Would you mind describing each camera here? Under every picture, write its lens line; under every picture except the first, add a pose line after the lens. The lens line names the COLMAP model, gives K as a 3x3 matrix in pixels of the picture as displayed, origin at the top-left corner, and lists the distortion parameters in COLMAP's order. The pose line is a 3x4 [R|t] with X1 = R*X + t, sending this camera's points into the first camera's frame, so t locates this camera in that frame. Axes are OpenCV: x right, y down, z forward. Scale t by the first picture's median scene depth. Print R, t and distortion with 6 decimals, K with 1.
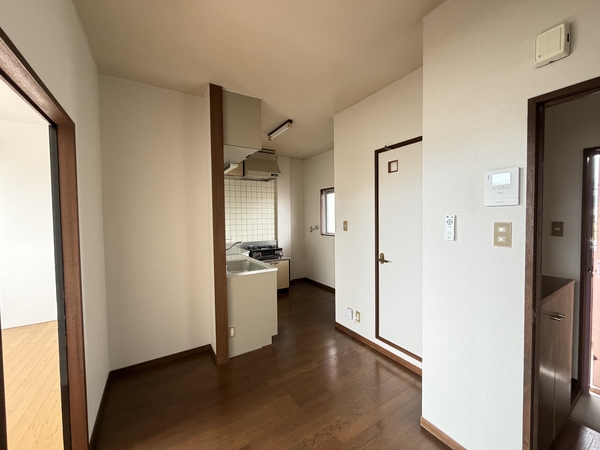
lens RADIAL K [[240.1, 0, 299.6], [0, 240.1, 225.3], [0, 0, 1]] dist [0.002059, 0.000140]
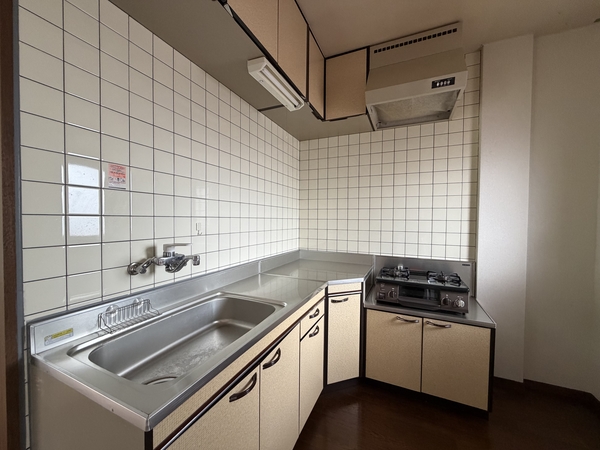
lens RADIAL K [[240.1, 0, 298.8], [0, 240.1, 223.4], [0, 0, 1]] dist [0.002059, 0.000140]
pose [[0.550867, 0.027896, -0.834127, 0.078134], [-0.040564, 0.999155, 0.006626, 0.007784], [0.833607, 0.030186, 0.551533, 0.581647]]
